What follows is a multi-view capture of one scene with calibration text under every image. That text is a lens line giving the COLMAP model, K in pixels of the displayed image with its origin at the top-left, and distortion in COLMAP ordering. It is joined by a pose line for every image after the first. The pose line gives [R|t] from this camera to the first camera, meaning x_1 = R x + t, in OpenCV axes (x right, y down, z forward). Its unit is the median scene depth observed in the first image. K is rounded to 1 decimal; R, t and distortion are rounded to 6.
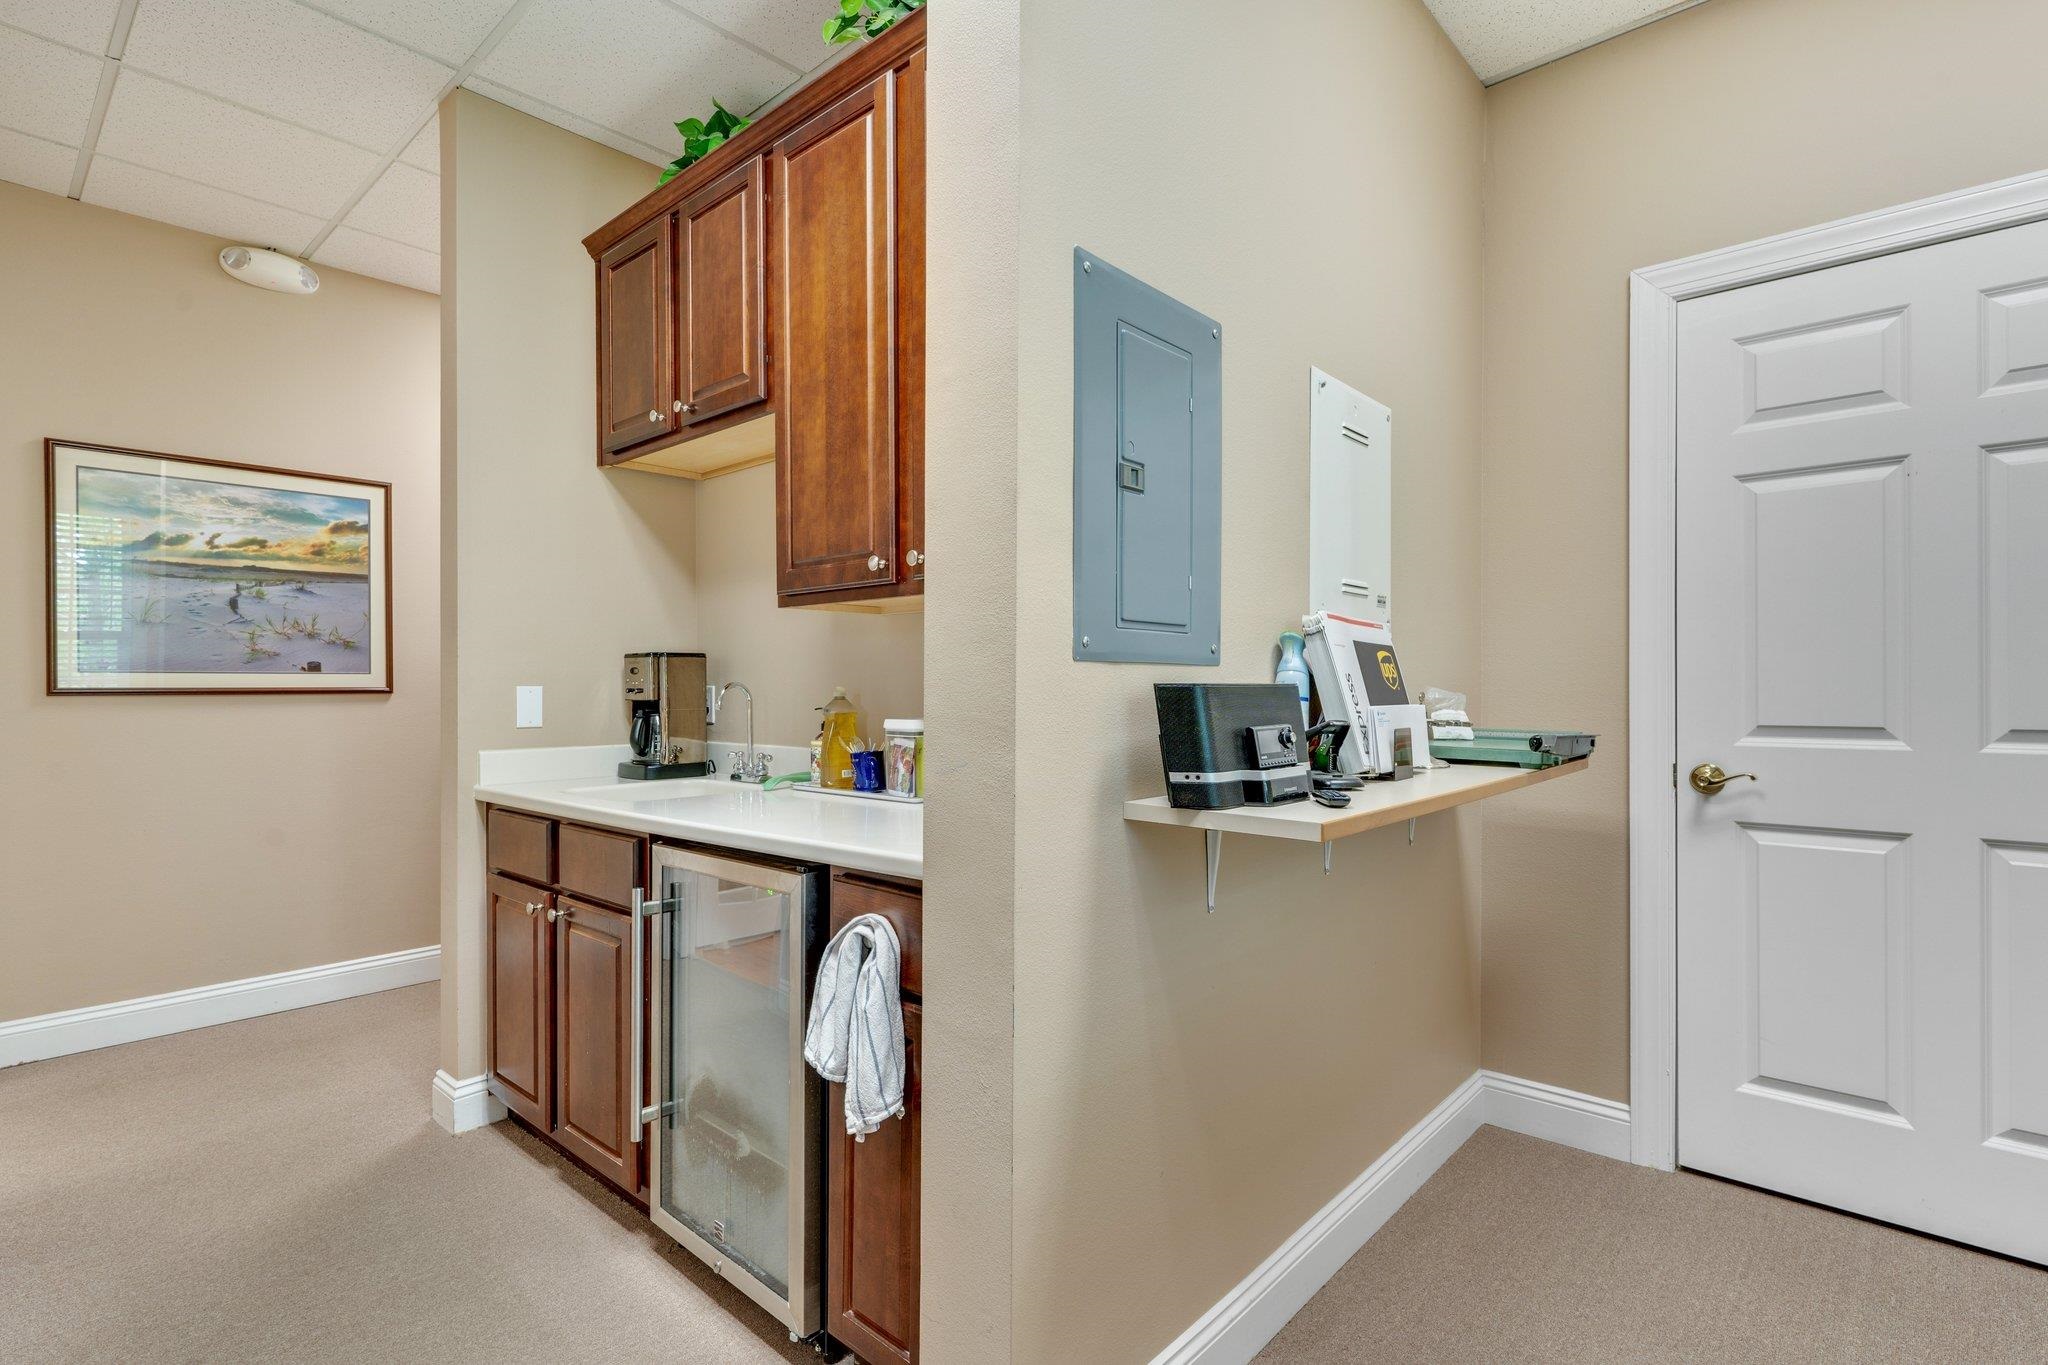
lens RADIAL K [[984.0, 0, 1016.5], [0, 984.0, 689.8], [0, 0, 1]] dist [0.003235, 0.000461]
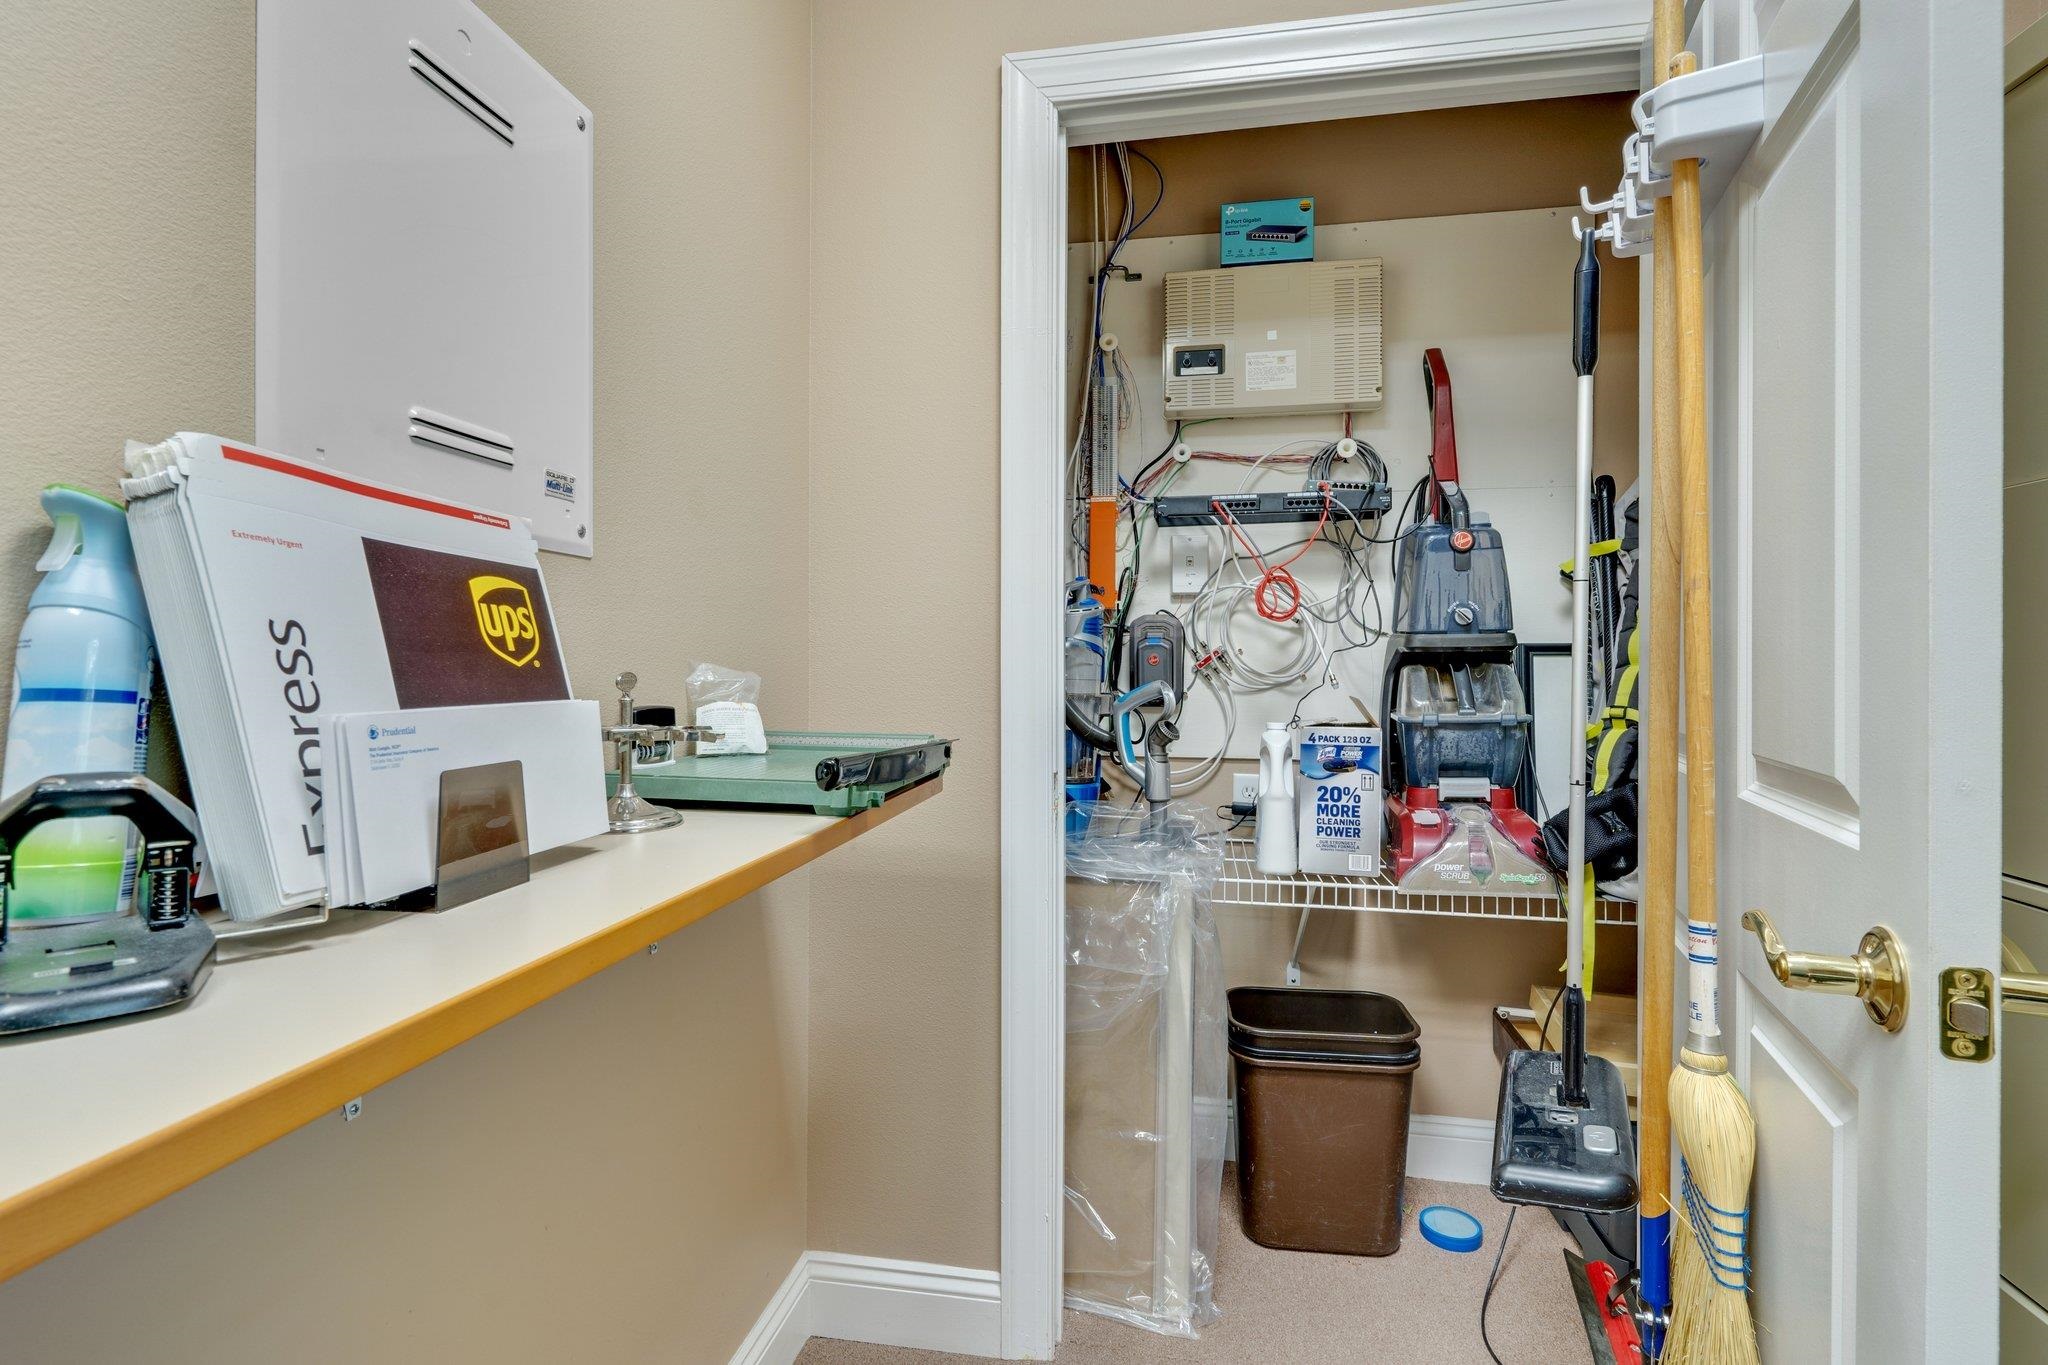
lens RADIAL K [[992.8, 0, 1025.4], [0, 992.8, 670.8], [0, 0, 1]] dist [0.000524, 0.000015]
pose [[0.846811, -0.000102, 0.531893, 0.308152], [-0.001915, 0.999993, 0.003241, -0.000172], [-0.531890, -0.003763, 0.846805, 0.464932]]
